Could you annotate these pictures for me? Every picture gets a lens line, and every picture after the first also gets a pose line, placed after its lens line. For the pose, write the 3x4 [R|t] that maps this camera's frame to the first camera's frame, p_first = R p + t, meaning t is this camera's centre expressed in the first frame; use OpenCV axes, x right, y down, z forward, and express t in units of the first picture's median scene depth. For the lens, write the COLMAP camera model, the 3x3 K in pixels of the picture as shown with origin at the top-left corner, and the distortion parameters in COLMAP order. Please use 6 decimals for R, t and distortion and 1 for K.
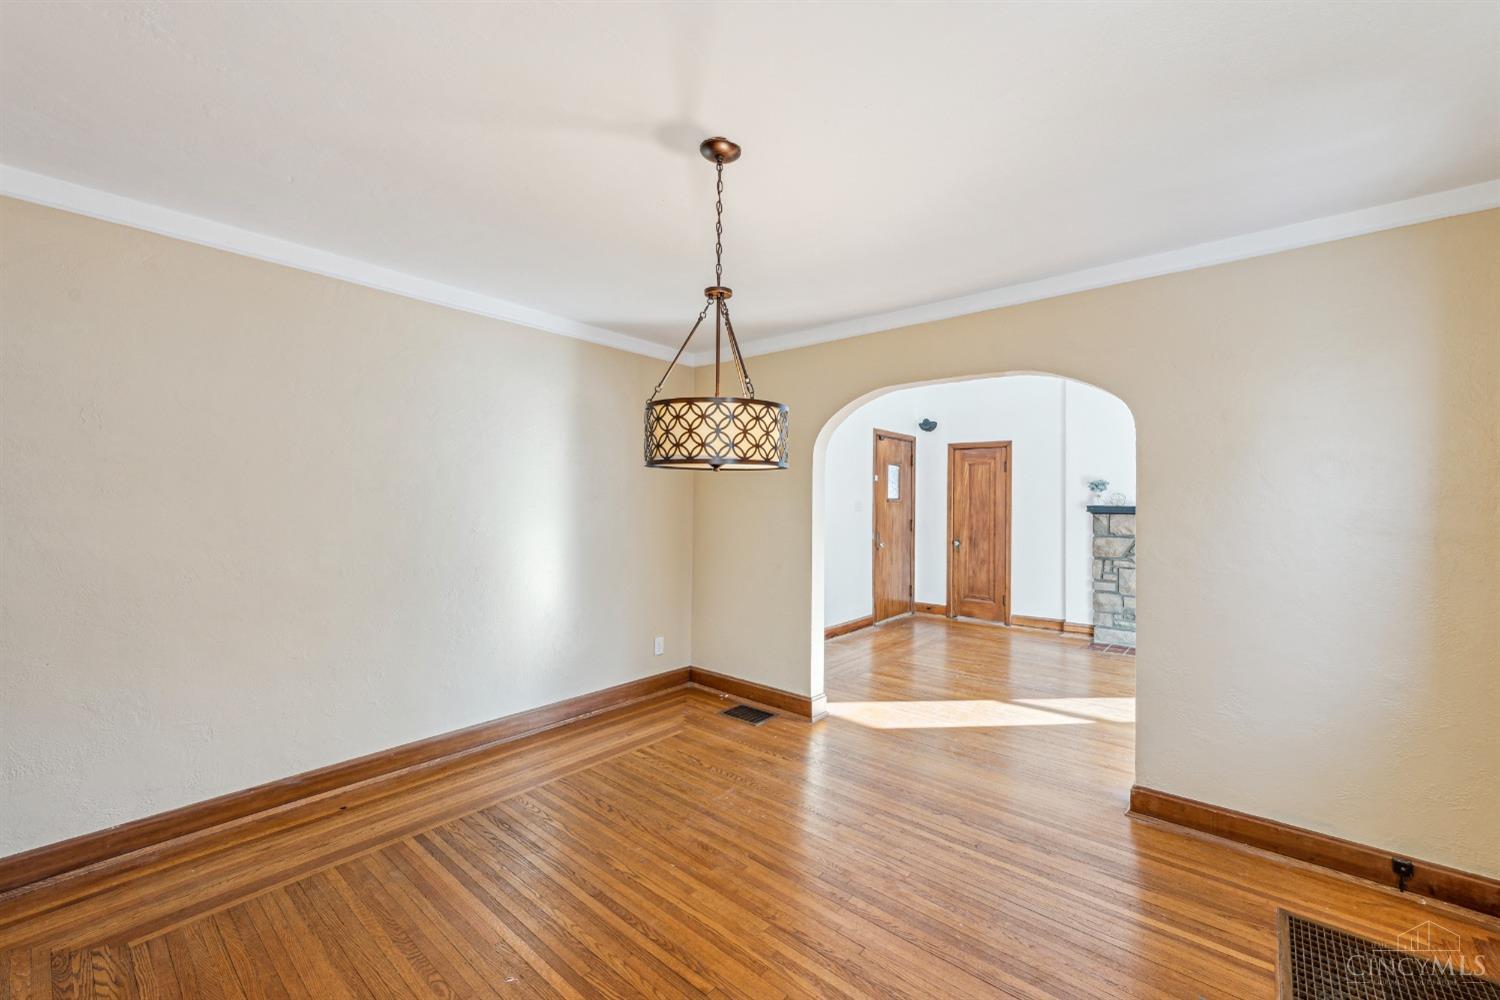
lens RADIAL K [[590.7, 0, 750.0], [0, 590.7, 500.0], [0, 0, 1]] dist [0.001282, 0.000068]
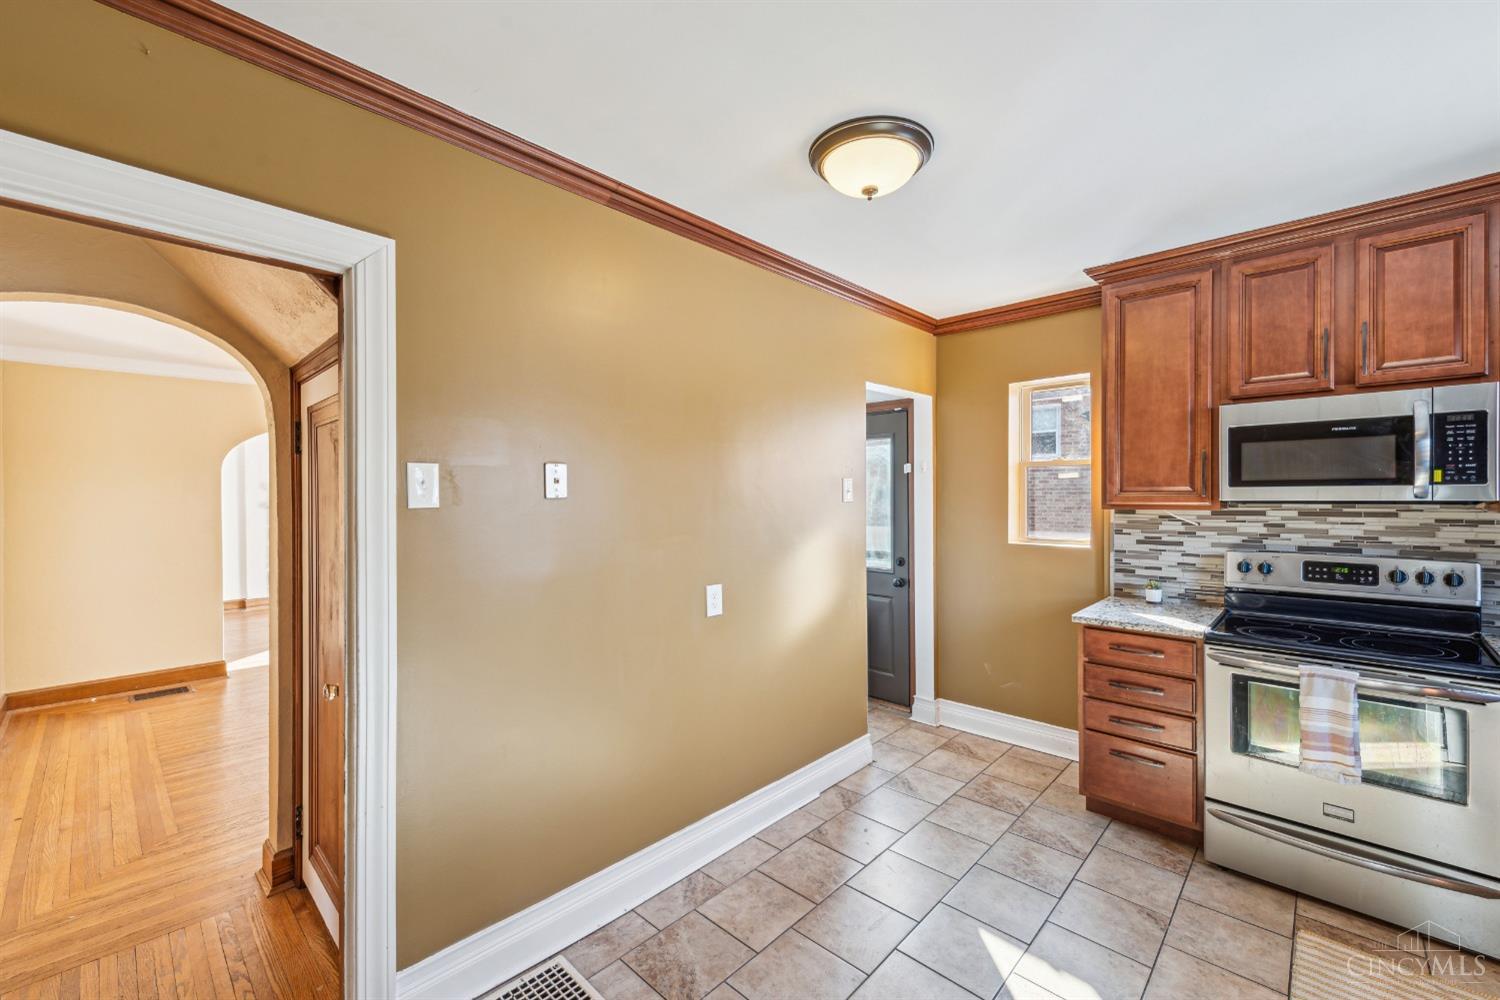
lens RADIAL K [[590.7, 0, 750.0], [0, 590.7, 500.0], [0, 0, 1]] dist [0.001282, 0.000068]
pose [[0.078435, -0.010249, 0.996867, -1.059596], [-0.003730, 0.999937, 0.010574, -0.024471], [-0.996912, -0.004548, 0.078391, -0.212280]]
